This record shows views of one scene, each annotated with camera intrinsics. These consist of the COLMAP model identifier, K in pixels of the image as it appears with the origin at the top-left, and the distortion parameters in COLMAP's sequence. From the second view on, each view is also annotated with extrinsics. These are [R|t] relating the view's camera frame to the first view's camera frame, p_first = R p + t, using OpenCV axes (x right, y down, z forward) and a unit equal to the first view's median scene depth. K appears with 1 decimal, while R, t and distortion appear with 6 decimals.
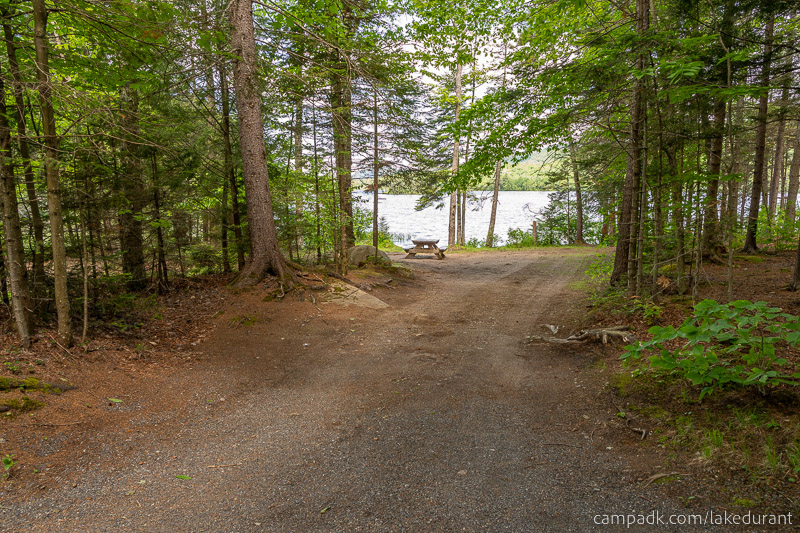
lens RADIAL K [[530.9, 0, 400.0], [0, 530.9, 266.5], [0, 0, 1]] dist [-0.003879, 0.002043]
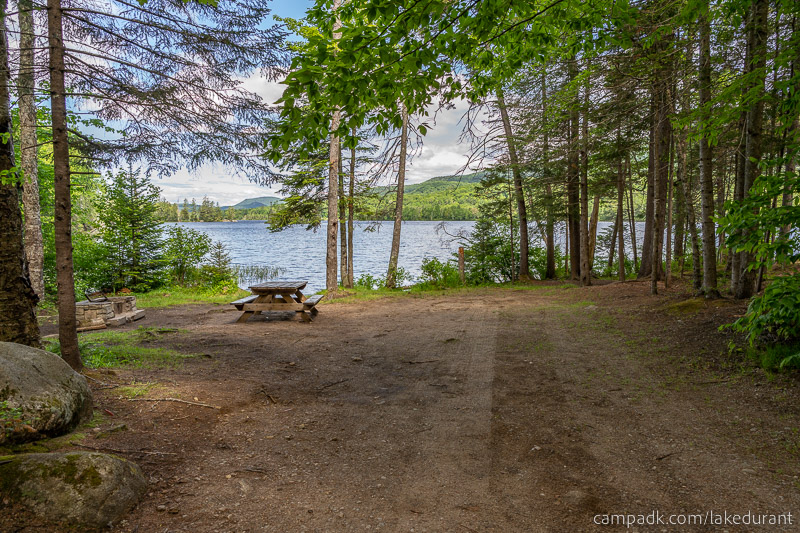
lens RADIAL K [[530.9, 0, 400.0], [0, 530.9, 266.5], [0, 0, 1]] dist [-0.003879, 0.002043]
pose [[0.977470, -0.019236, 0.210197, 0.045160], [0.031387, 0.998014, -0.054623, -0.028676], [-0.208728, 0.059989, 0.976132, 0.382690]]
